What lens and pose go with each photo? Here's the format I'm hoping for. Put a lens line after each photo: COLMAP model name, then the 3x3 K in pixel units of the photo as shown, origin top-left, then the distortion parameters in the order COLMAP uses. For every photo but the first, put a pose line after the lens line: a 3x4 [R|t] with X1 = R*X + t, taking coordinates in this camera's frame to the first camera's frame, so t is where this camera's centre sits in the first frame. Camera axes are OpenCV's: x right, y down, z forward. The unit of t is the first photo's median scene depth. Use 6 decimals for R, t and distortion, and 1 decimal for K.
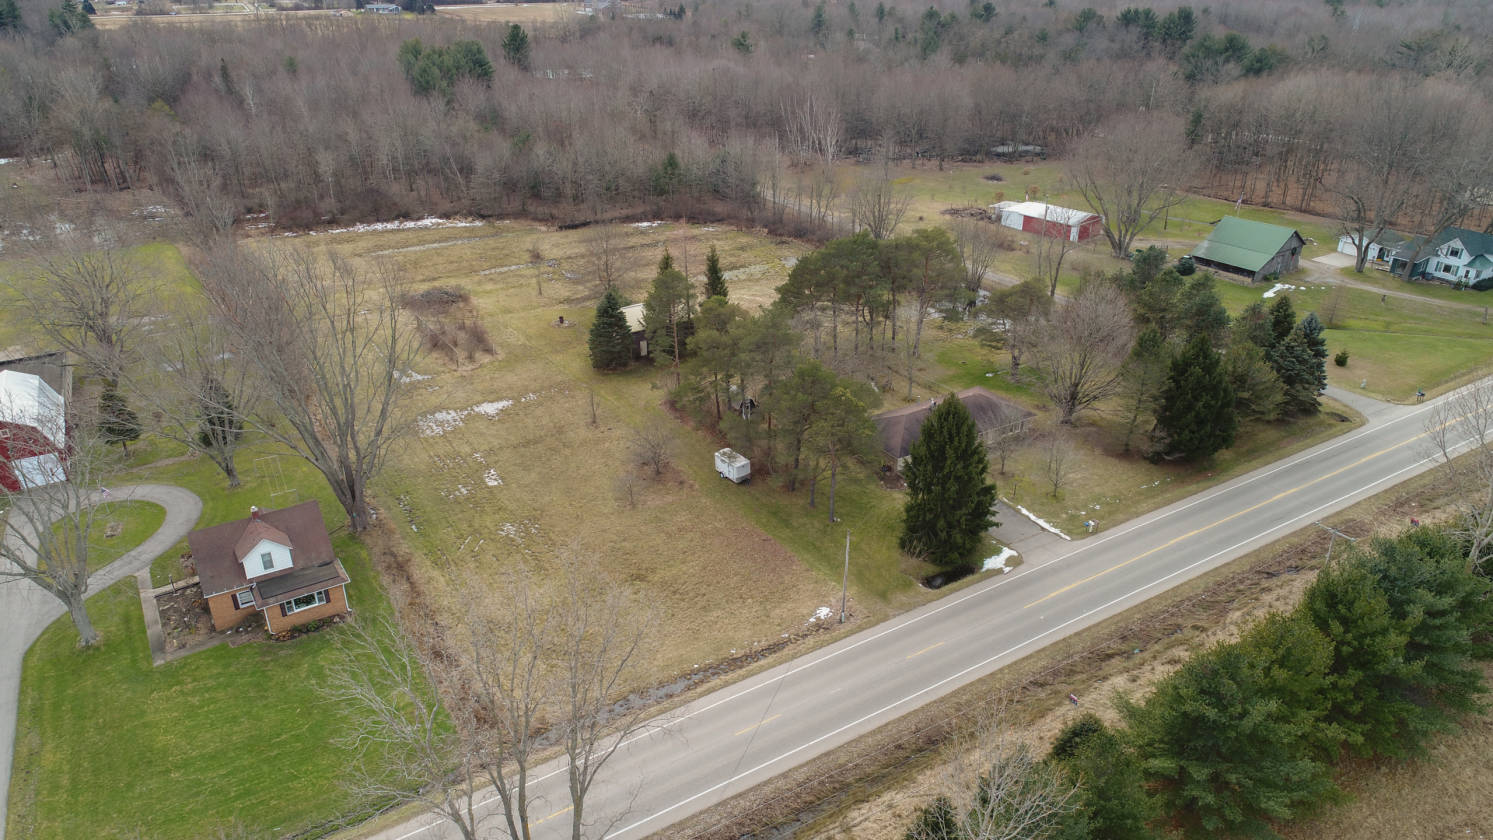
lens RADIAL K [[1000.1, 0, 746.5], [0, 1000.1, 420.0], [0, 0, 1]] dist [-0.001713, 0.002055]
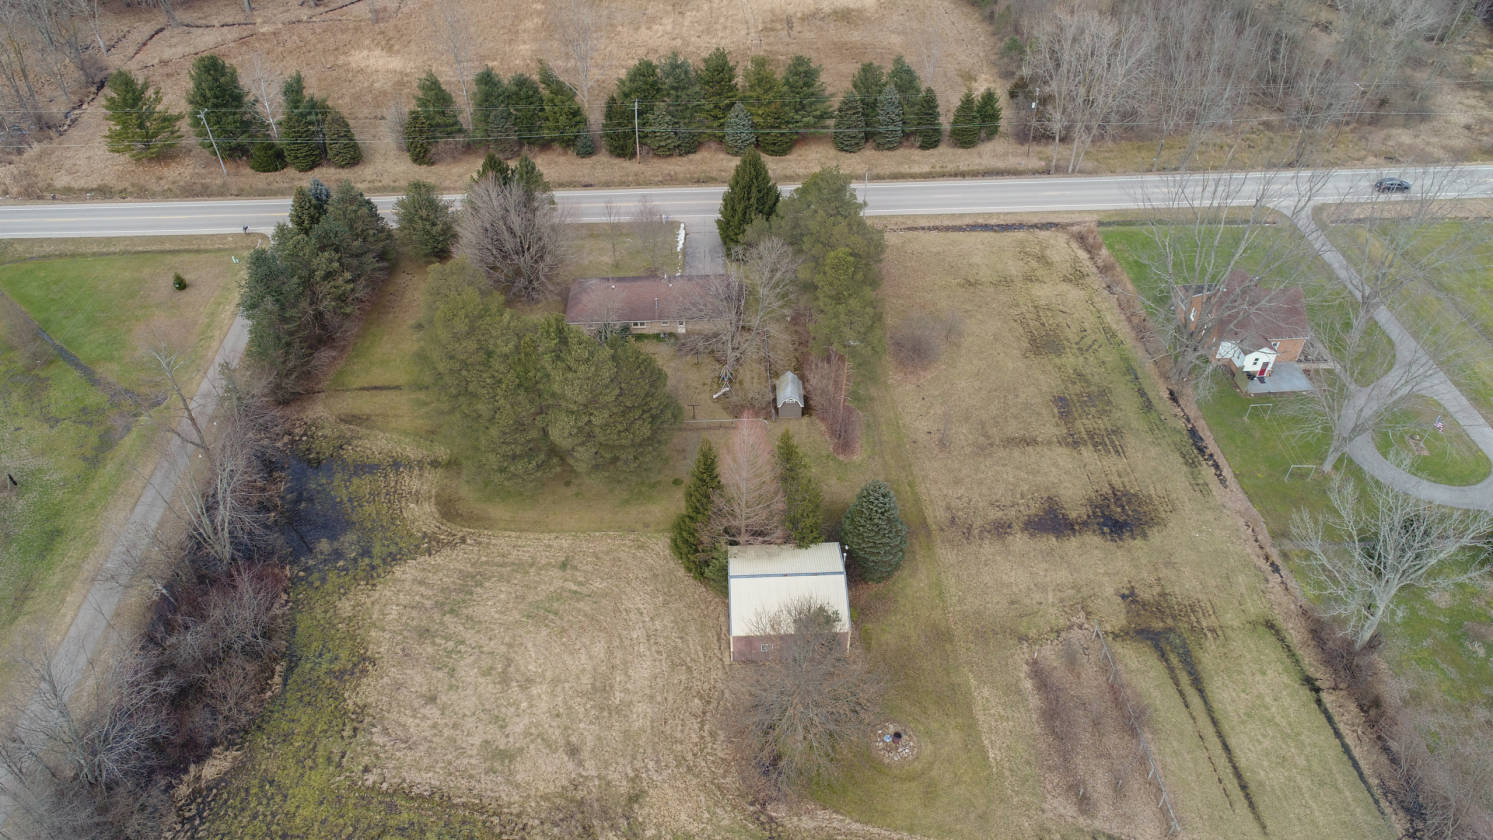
lens RADIAL K [[1000.1, 0, 746.5], [0, 1000.1, 420.0], [0, 0, 1]] dist [-0.001713, 0.002055]
pose [[-0.868251, -0.313411, 0.384596, -0.325014], [0.231196, 0.430287, 0.872584, -0.796118], [-0.438964, 0.846538, -0.301137, 1.278990]]
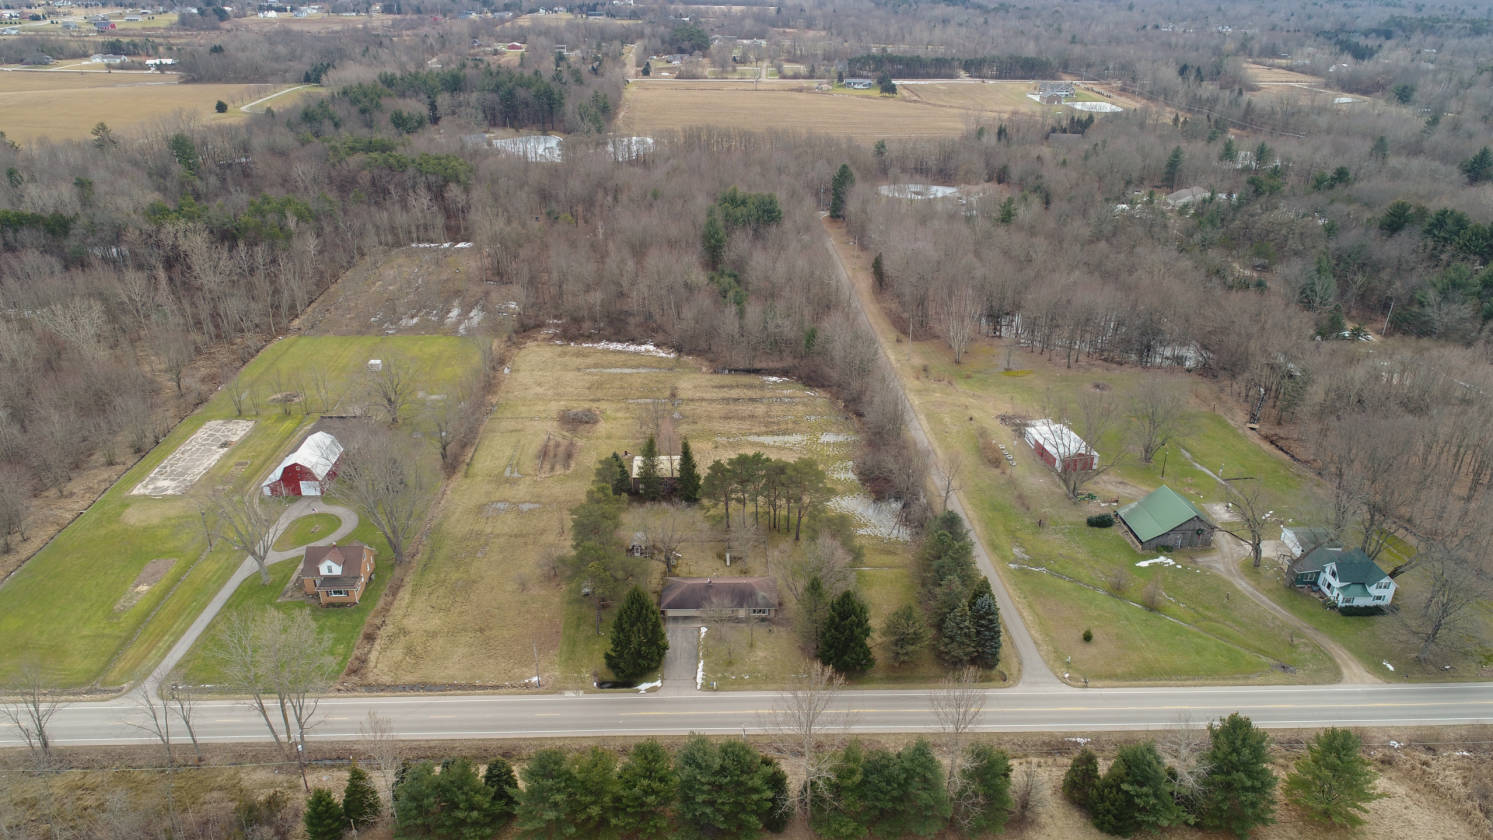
lens RADIAL K [[1000.1, 0, 746.5], [0, 1000.1, 420.0], [0, 0, 1]] dist [-0.001713, 0.002055]
pose [[0.864431, 0.214922, -0.454497, 0.811098], [-0.221476, 0.974365, 0.039519, -0.306906], [0.451339, 0.066499, 0.889871, -0.357887]]
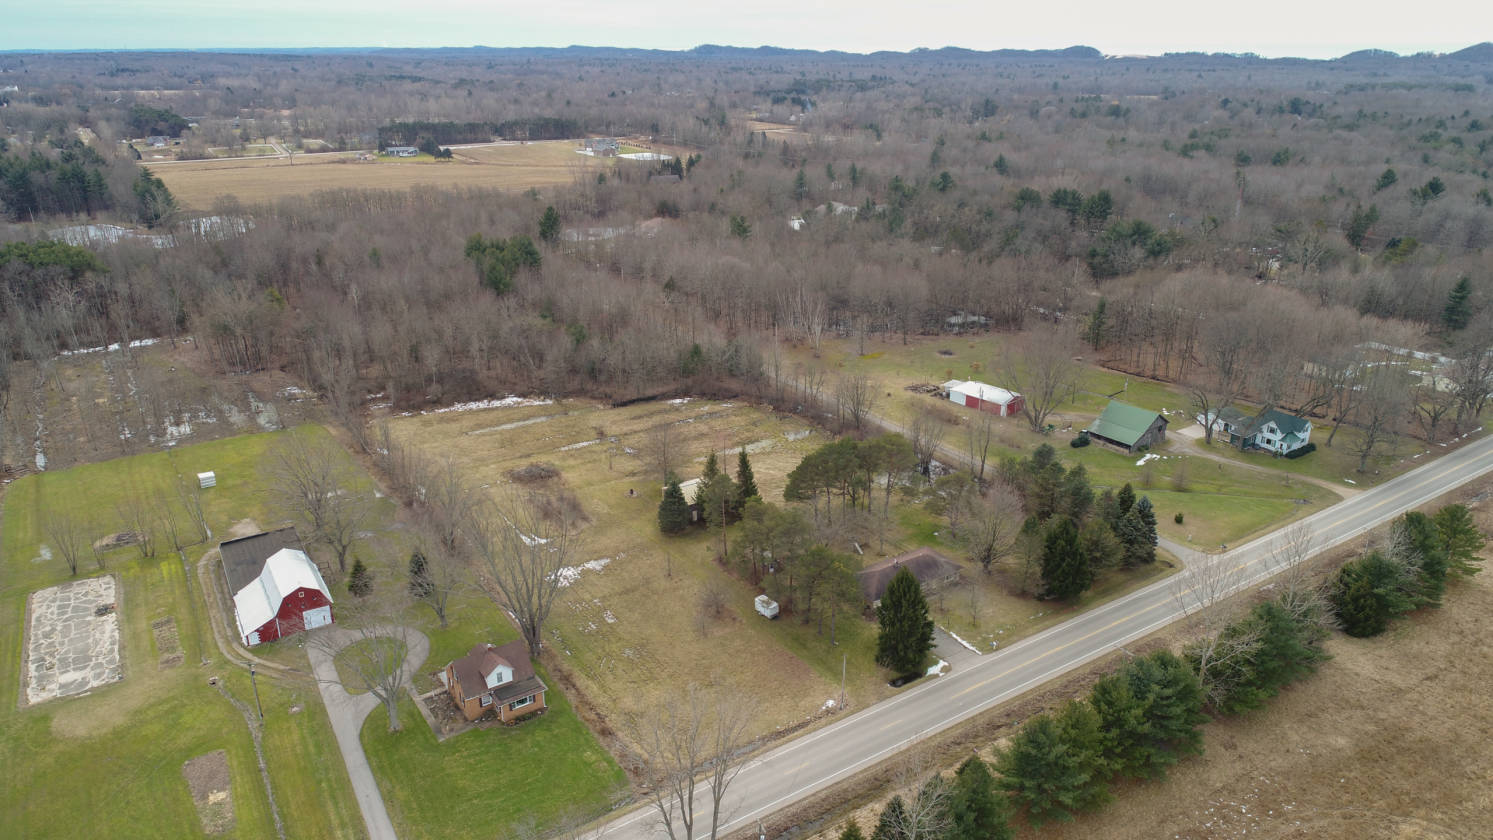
lens RADIAL K [[1000.1, 0, 746.5], [0, 1000.1, 420.0], [0, 0, 1]] dist [-0.001713, 0.002055]
pose [[0.999738, -0.011041, 0.020072, -0.063220], [0.012753, 0.996103, -0.087267, -0.092833], [-0.019030, 0.087500, 0.995983, -0.484006]]
